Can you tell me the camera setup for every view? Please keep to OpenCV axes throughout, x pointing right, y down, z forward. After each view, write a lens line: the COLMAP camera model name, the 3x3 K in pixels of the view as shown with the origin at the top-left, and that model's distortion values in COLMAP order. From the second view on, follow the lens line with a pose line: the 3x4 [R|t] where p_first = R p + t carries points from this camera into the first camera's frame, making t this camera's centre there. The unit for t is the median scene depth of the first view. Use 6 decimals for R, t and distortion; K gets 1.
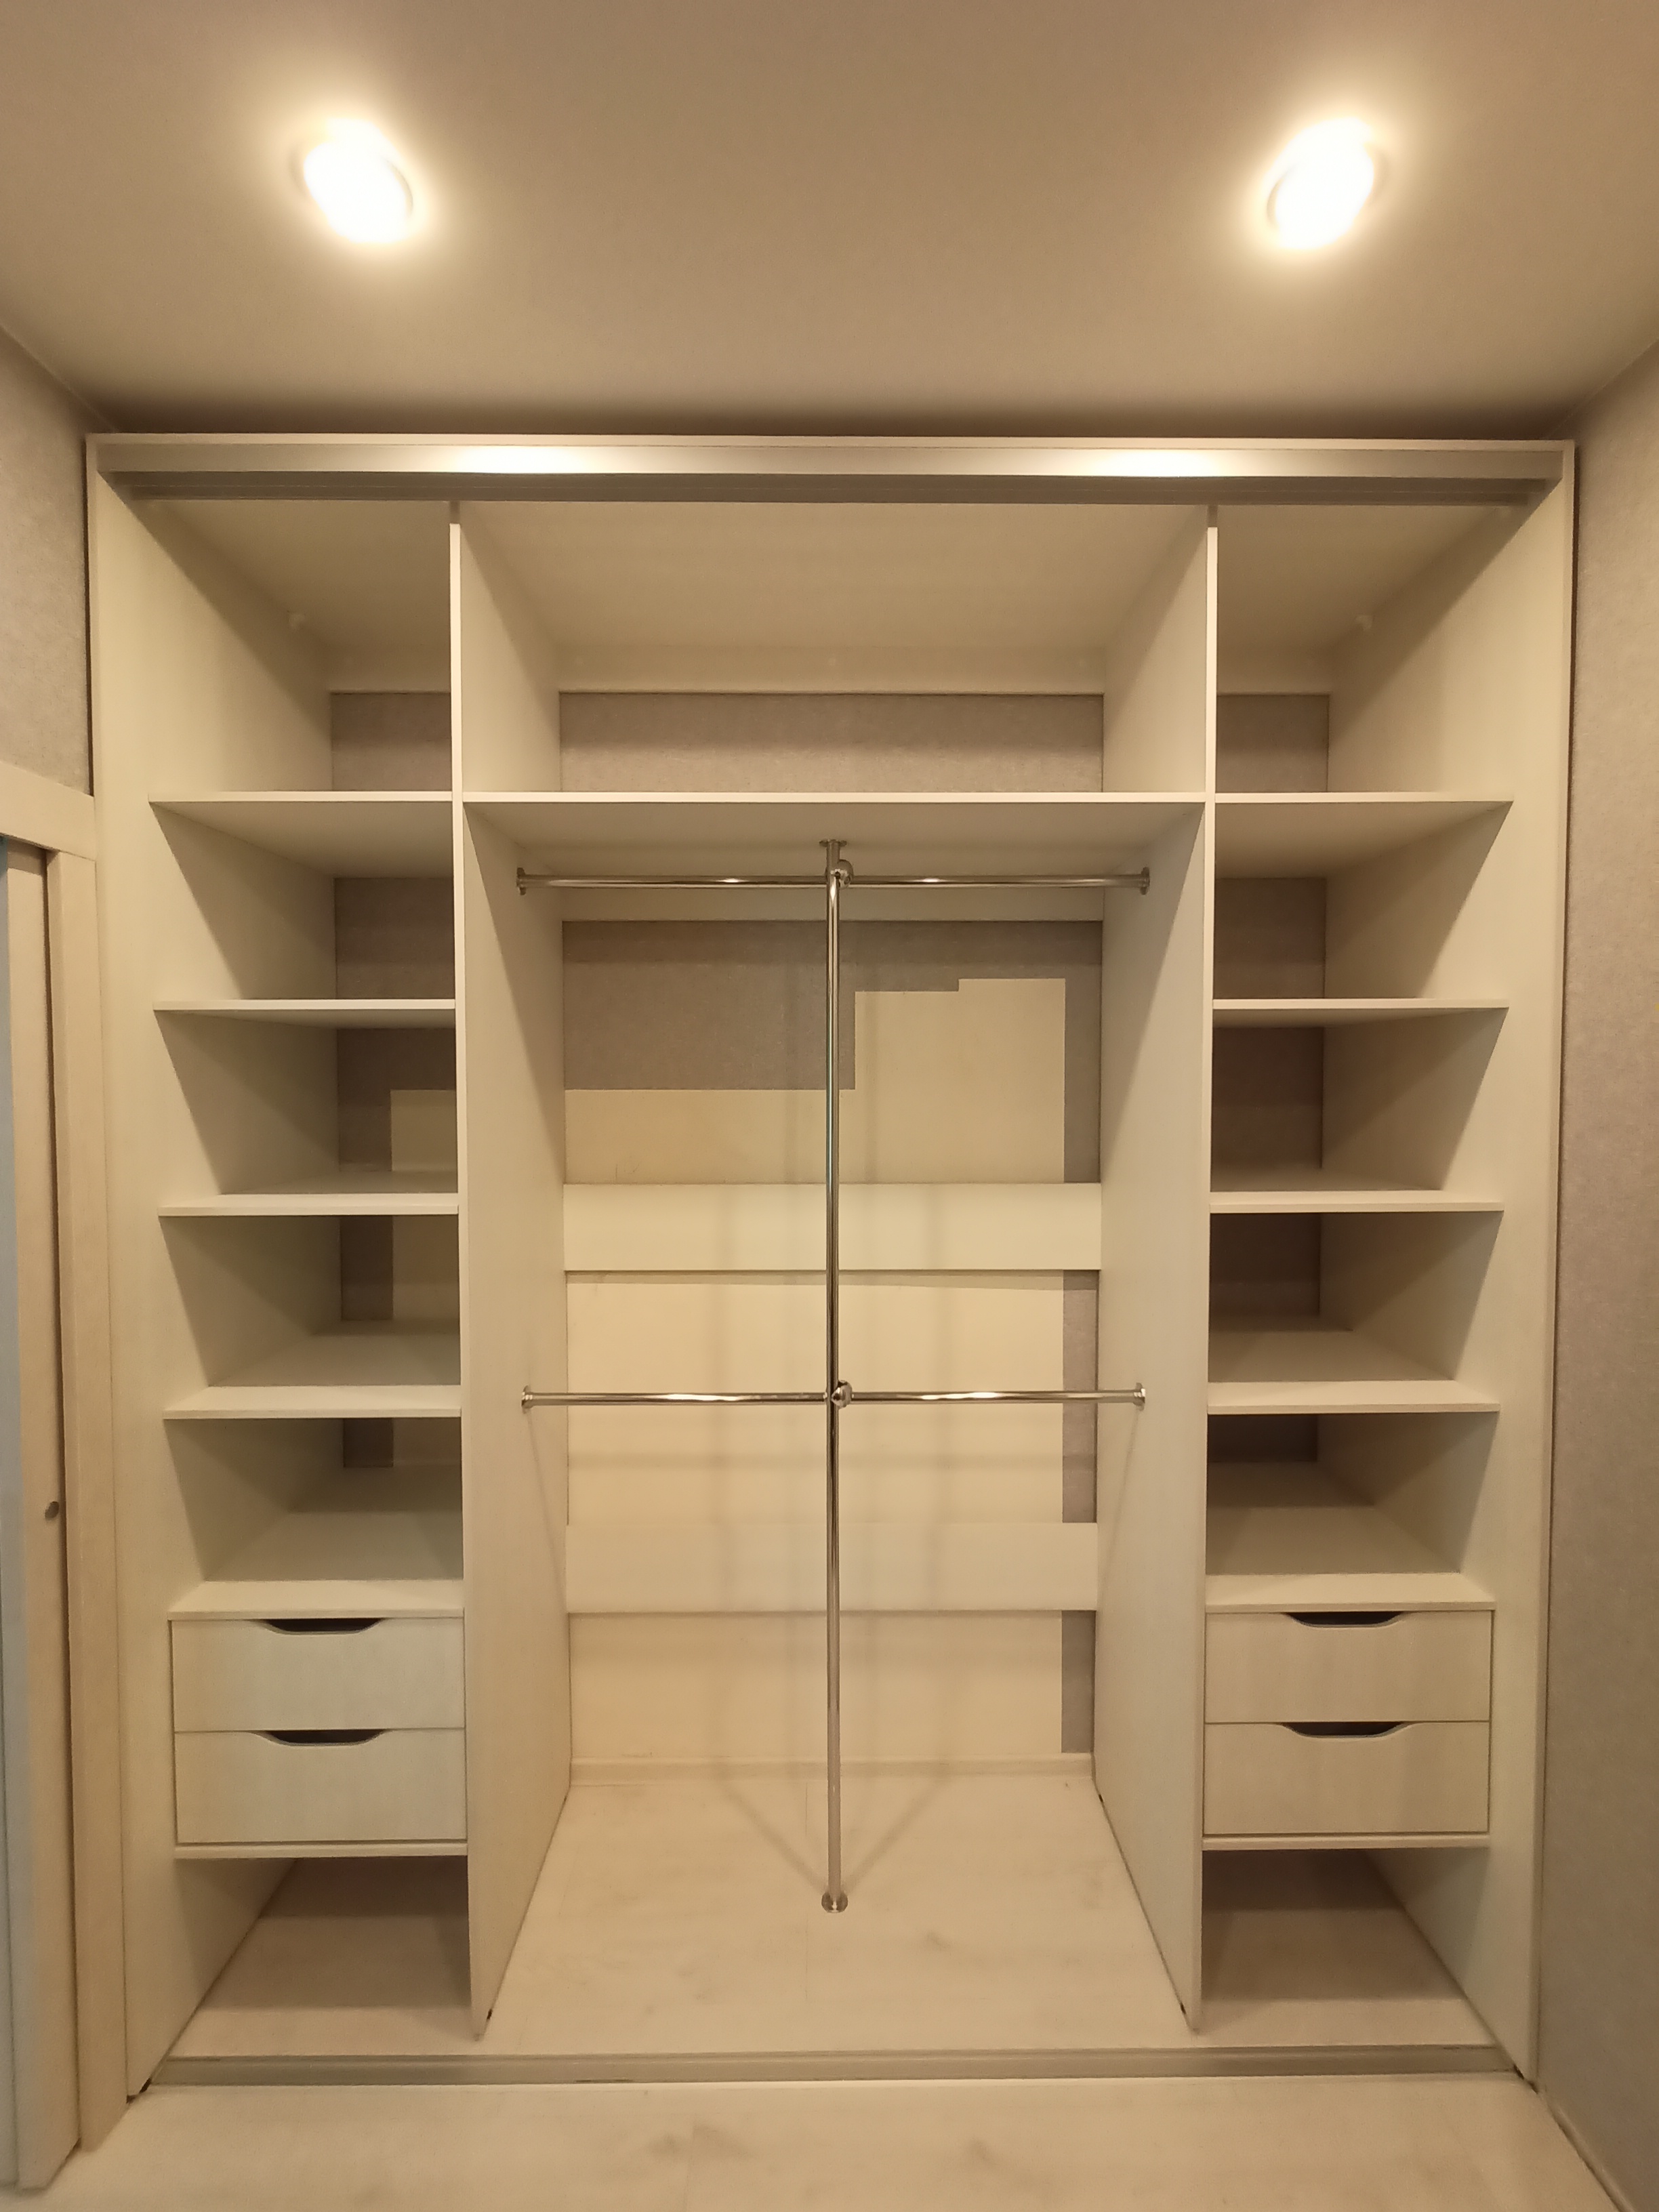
lens RADIAL K [[990.3, 0, 832.4], [0, 990.3, 1110.6], [0, 0, 1]] dist [0.000528, -0.002756]
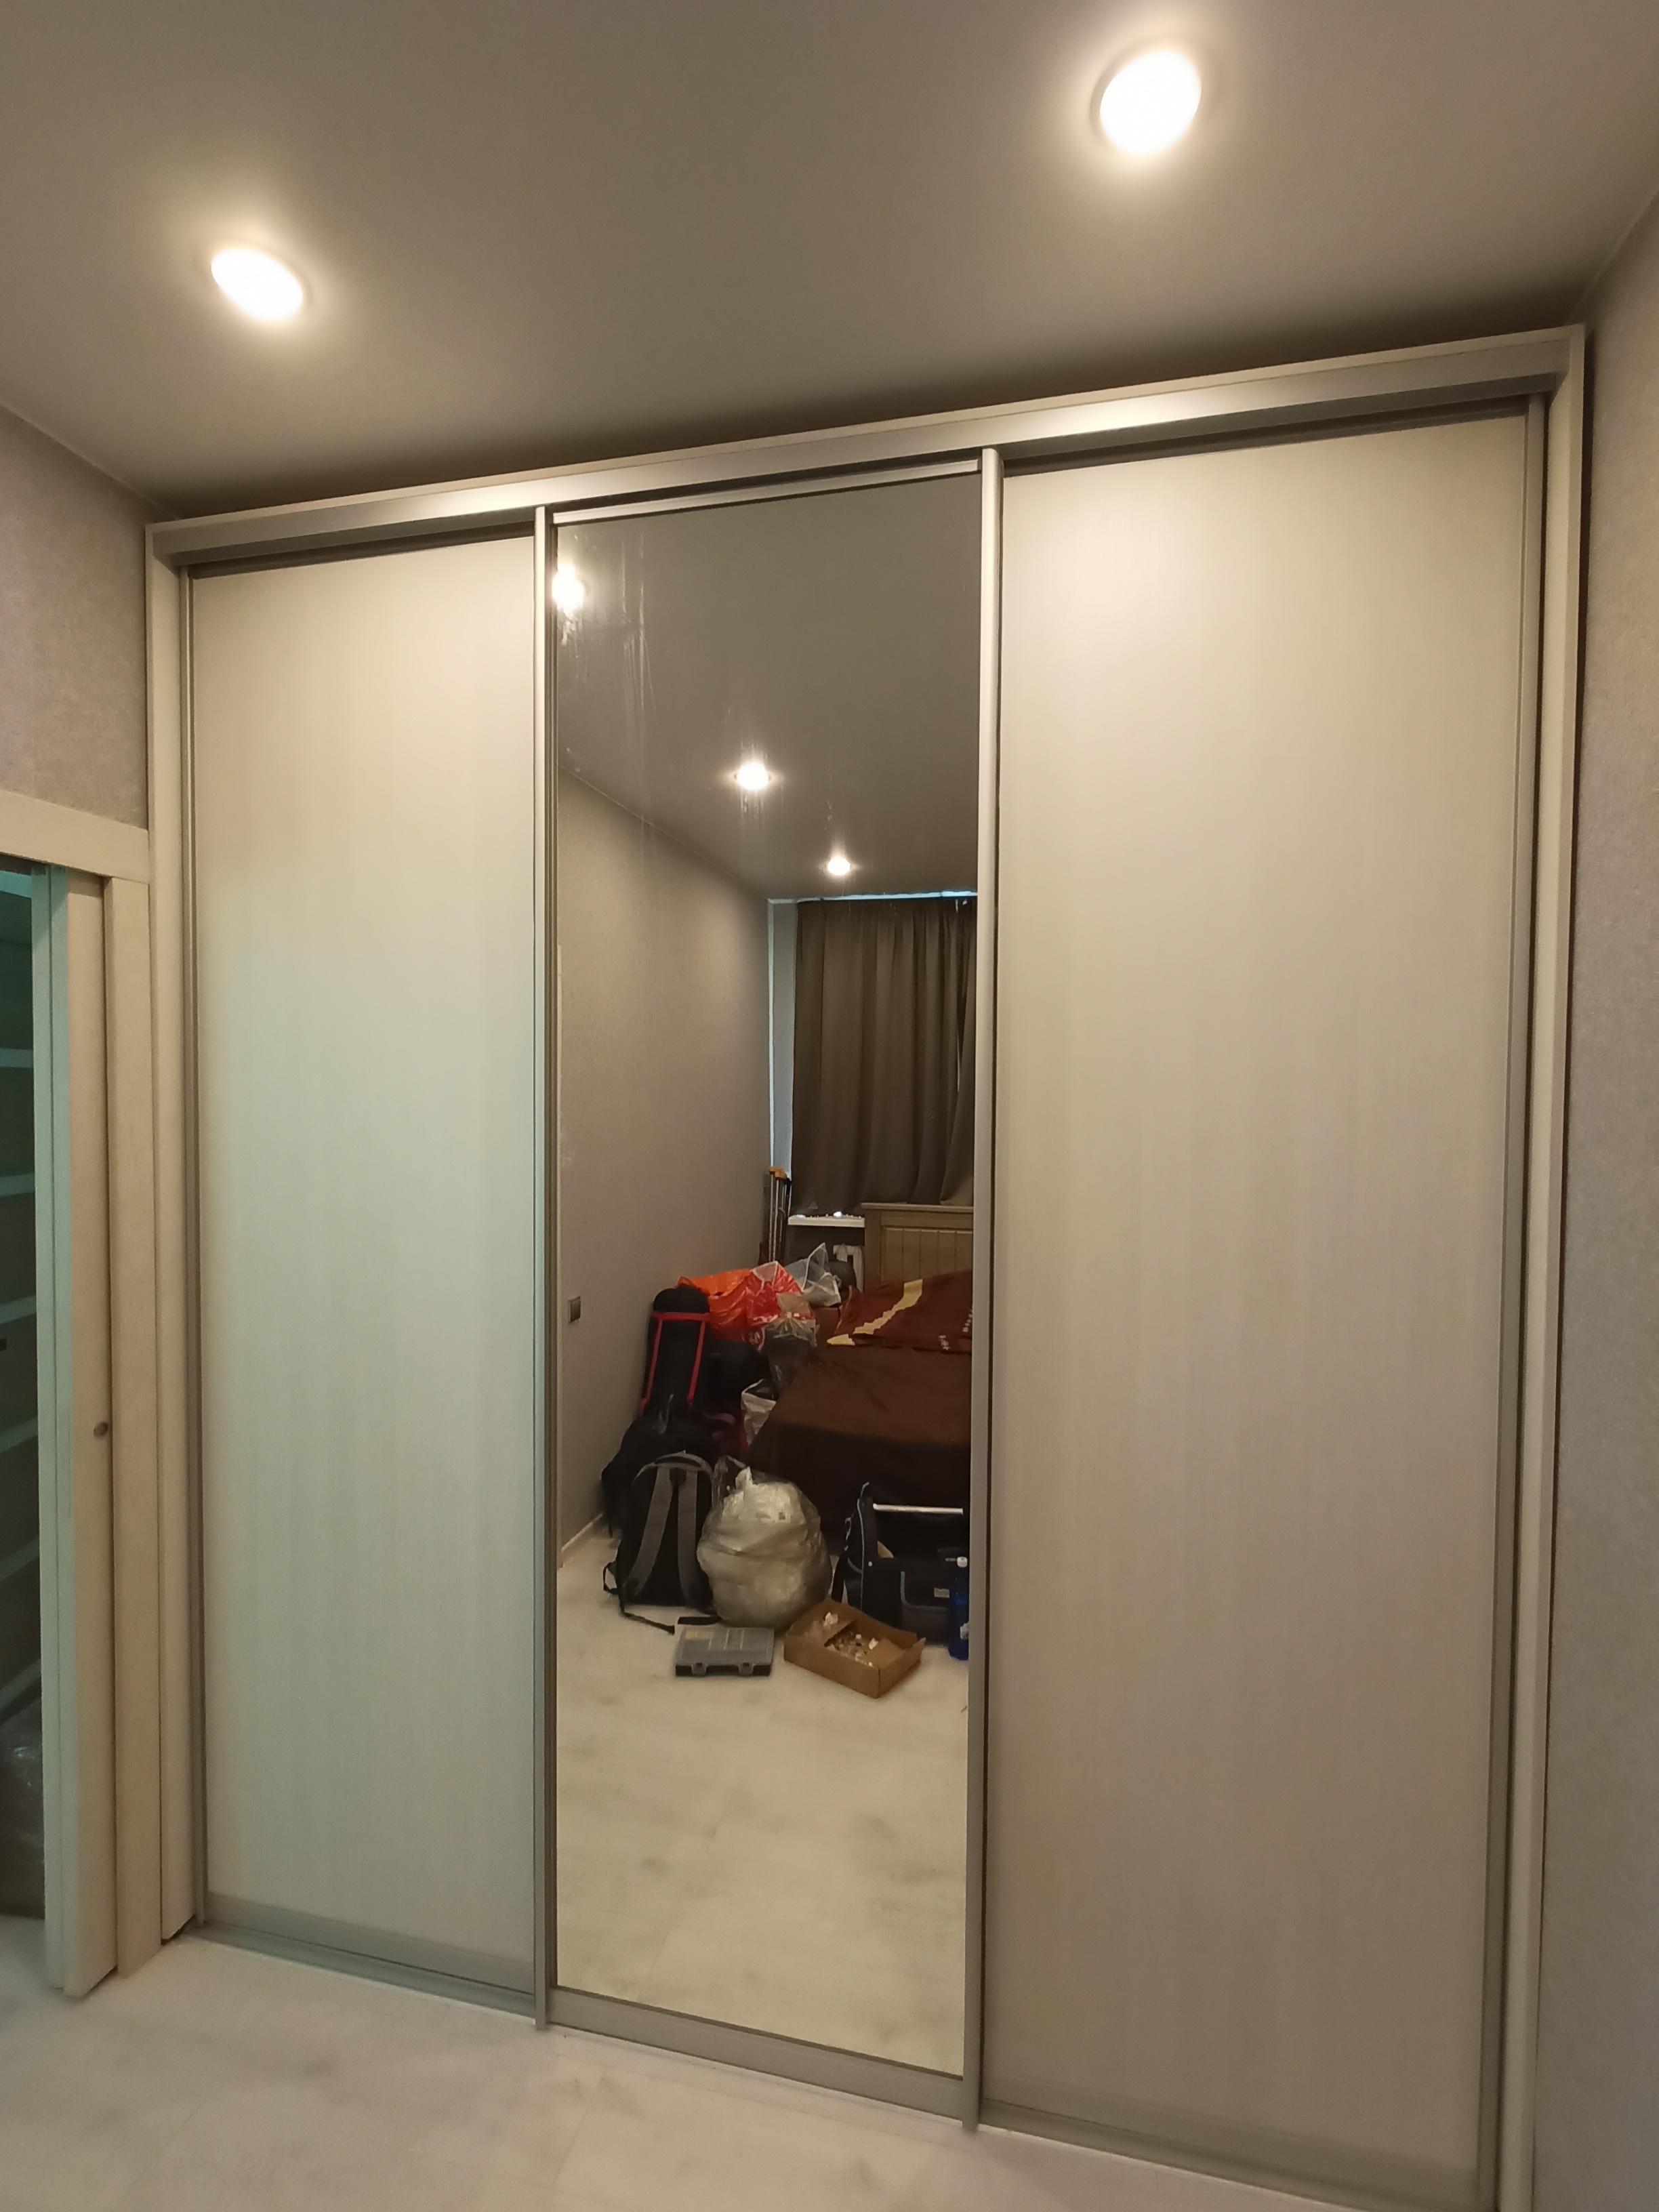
lens RADIAL K [[990.3, 0, 824.6], [0, 990.3, 1105.7], [0, 0, 1]] dist [0.000528, -0.002756]
pose [[0.973854, 0.013855, -0.226753, 0.319150], [-0.015027, 0.999881, -0.003446, 0.004618], [0.226679, 0.006764, 0.973946, 0.032166]]
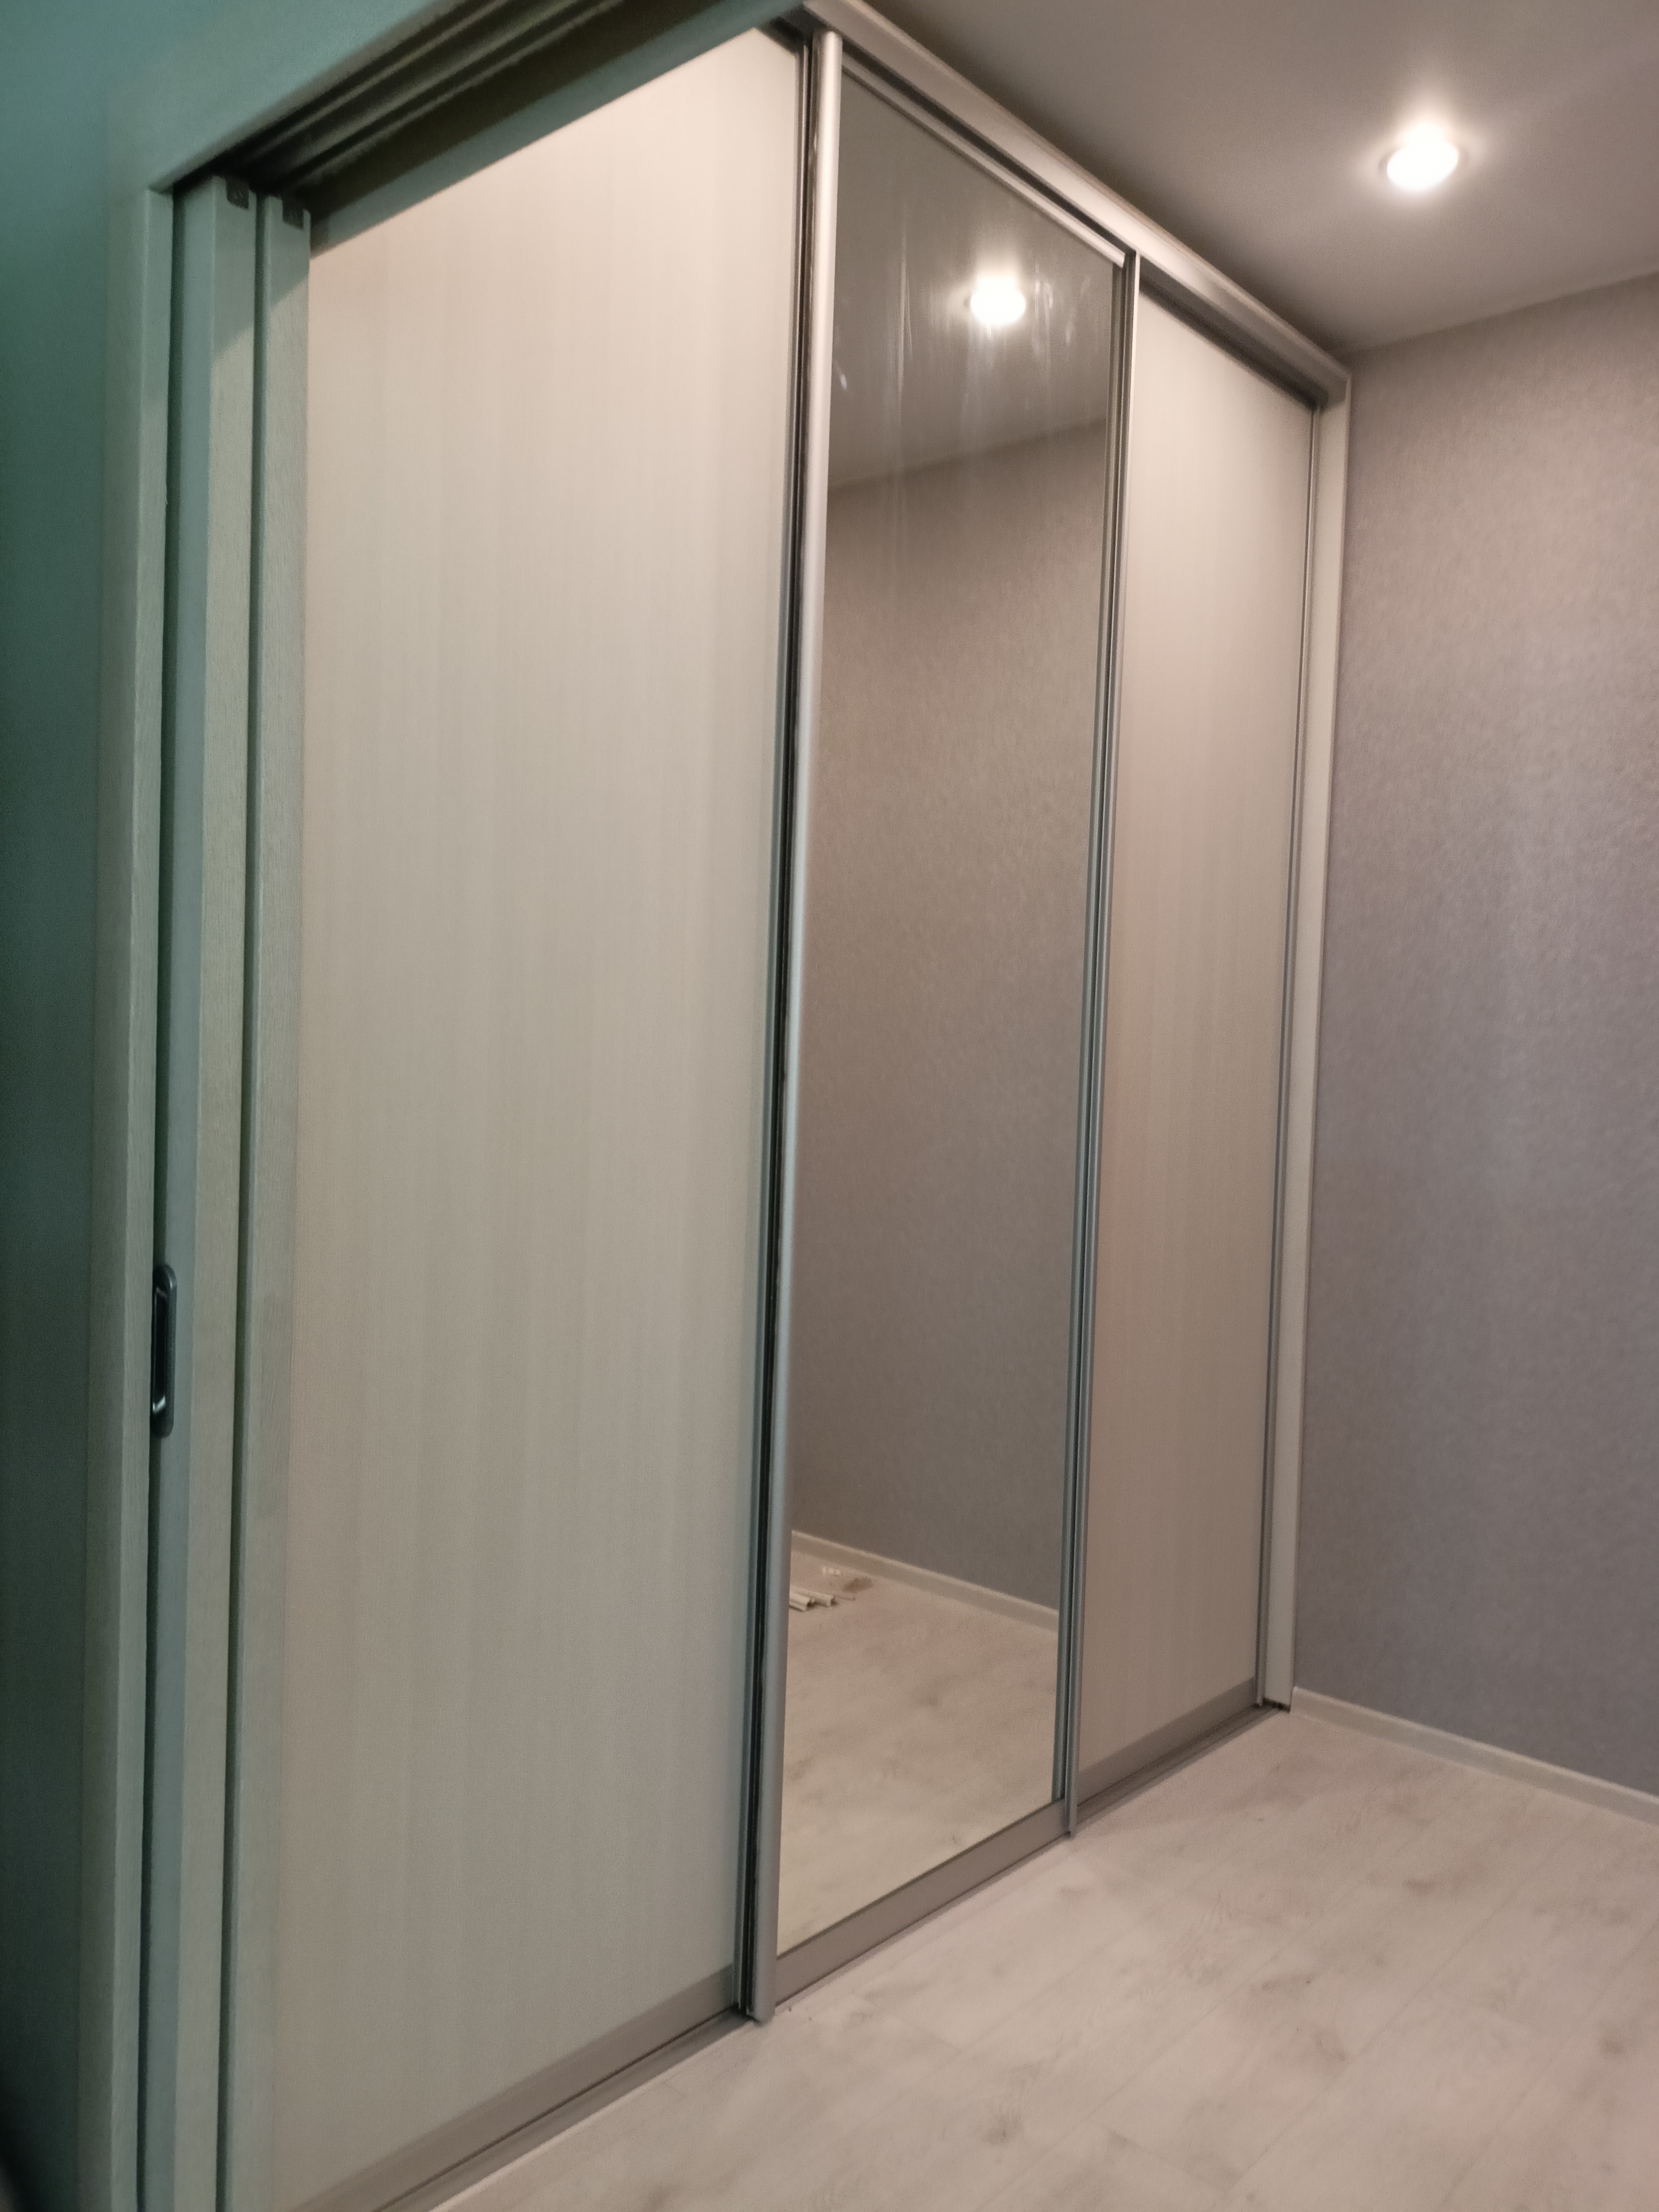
lens RADIAL K [[1665.2, 0, 828.8], [0, 1665.2, 1104.4], [0, 0, 1]] dist [0.003800, 0.000006]
pose [[0.667570, -0.003698, 0.744538, -1.280747], [-0.009761, 0.999858, 0.013718, 0.230134], [-0.744483, -0.016425, 0.667439, 0.057663]]
